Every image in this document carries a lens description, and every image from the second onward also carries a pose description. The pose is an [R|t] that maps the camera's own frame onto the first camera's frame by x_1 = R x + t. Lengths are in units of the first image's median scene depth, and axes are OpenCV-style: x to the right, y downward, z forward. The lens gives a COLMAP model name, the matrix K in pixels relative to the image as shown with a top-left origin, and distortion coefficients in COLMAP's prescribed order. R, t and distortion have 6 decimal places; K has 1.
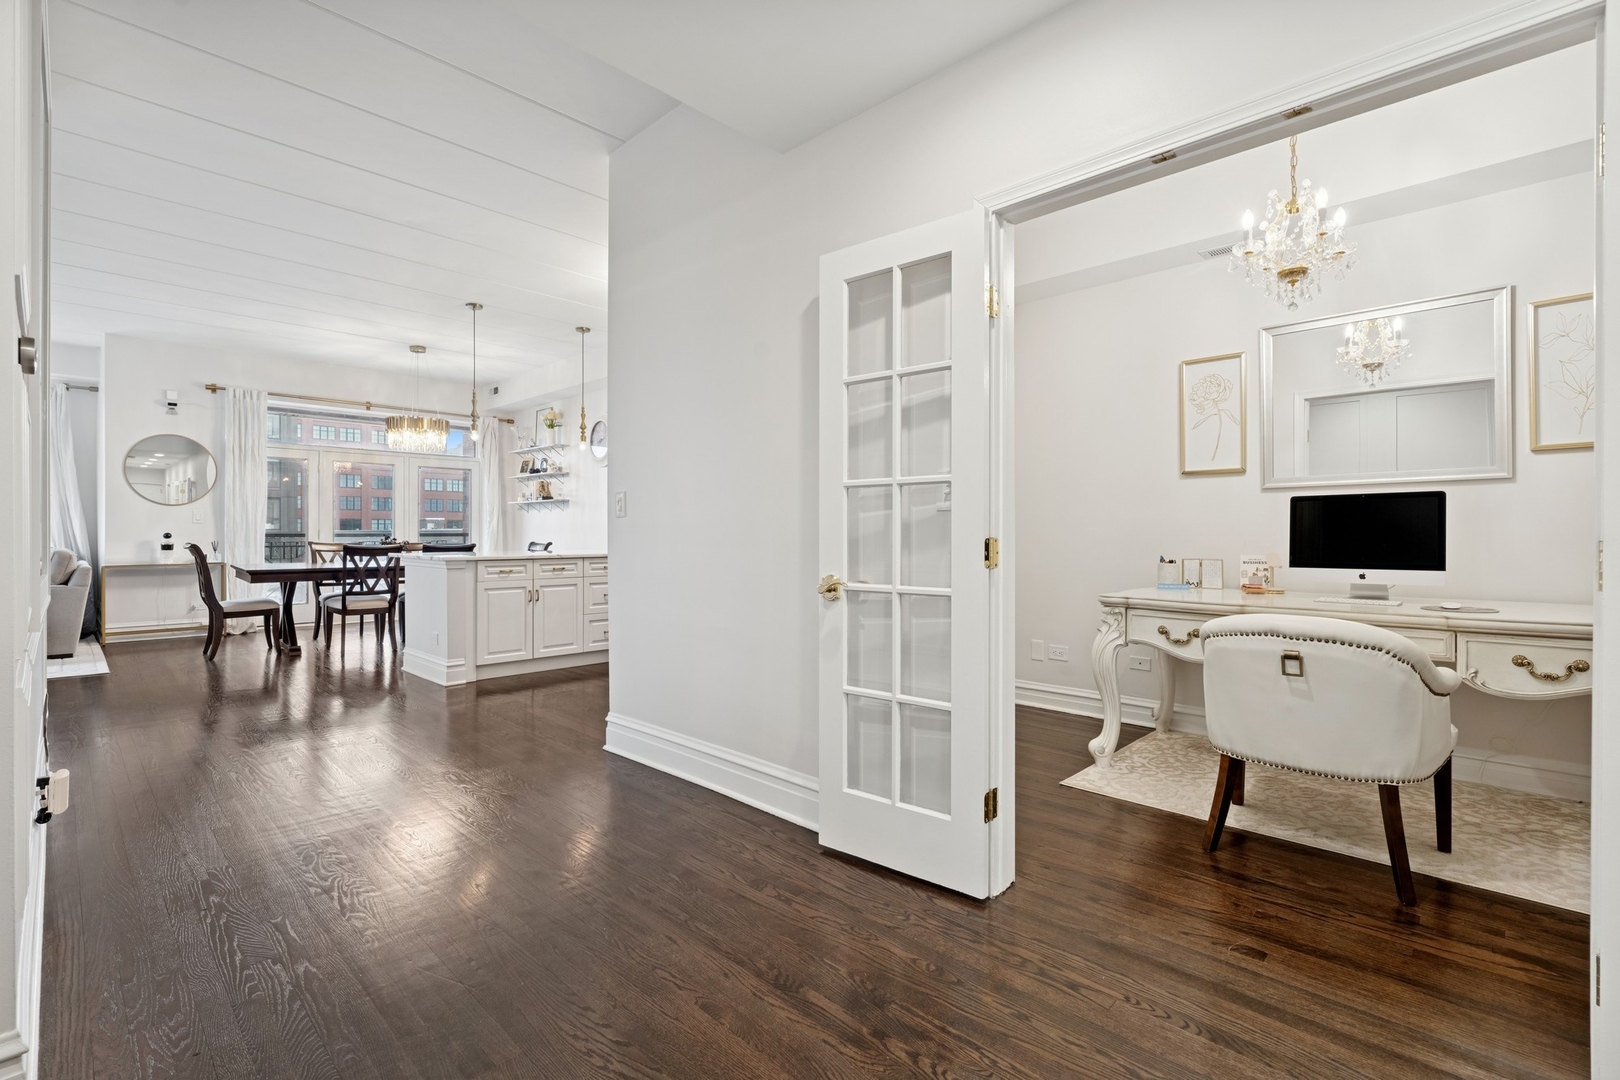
lens RADIAL K [[730.4, 0, 806.6], [0, 730.4, 535.1], [0, 0, 1]] dist [-0.002622, 0.000332]
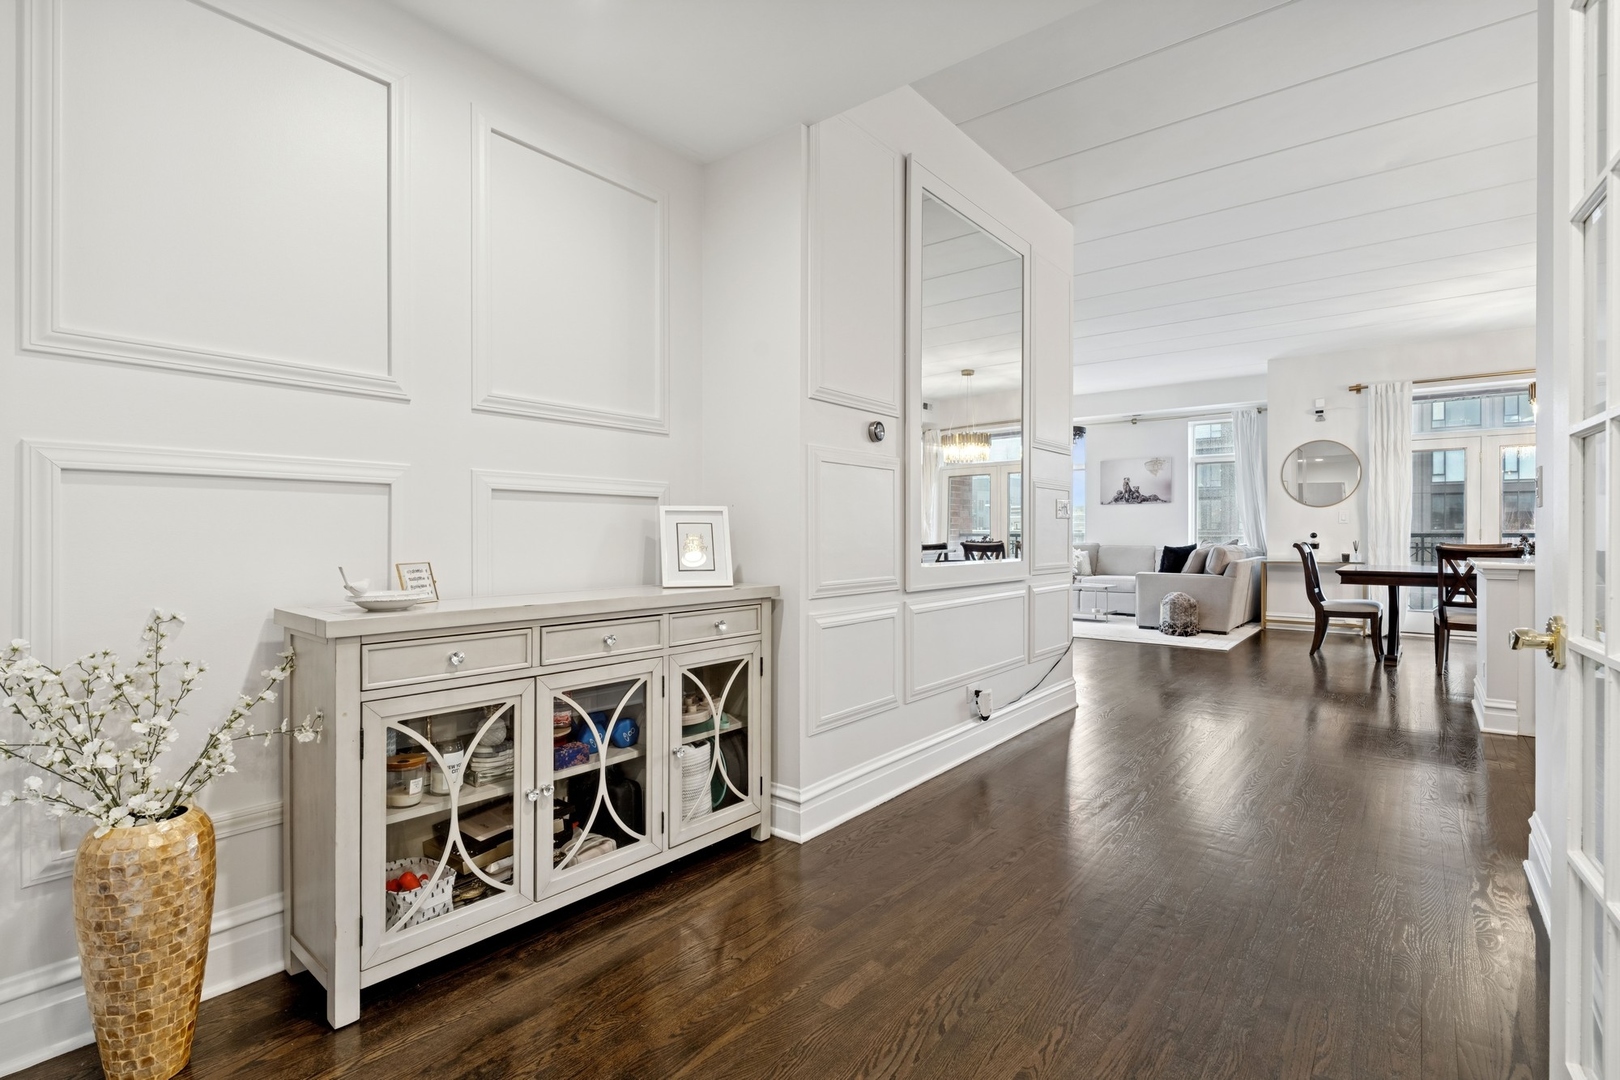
lens RADIAL K [[762.6, 0, 810.0], [0, 762.6, 540.0], [0, 0, 1]] dist [-0.003395, -0.000283]
pose [[0.096822, 0.006893, -0.995278, 0.168391], [-0.001881, 0.999975, 0.006743, 0.001376], [0.995300, 0.001219, 0.096833, 0.161063]]
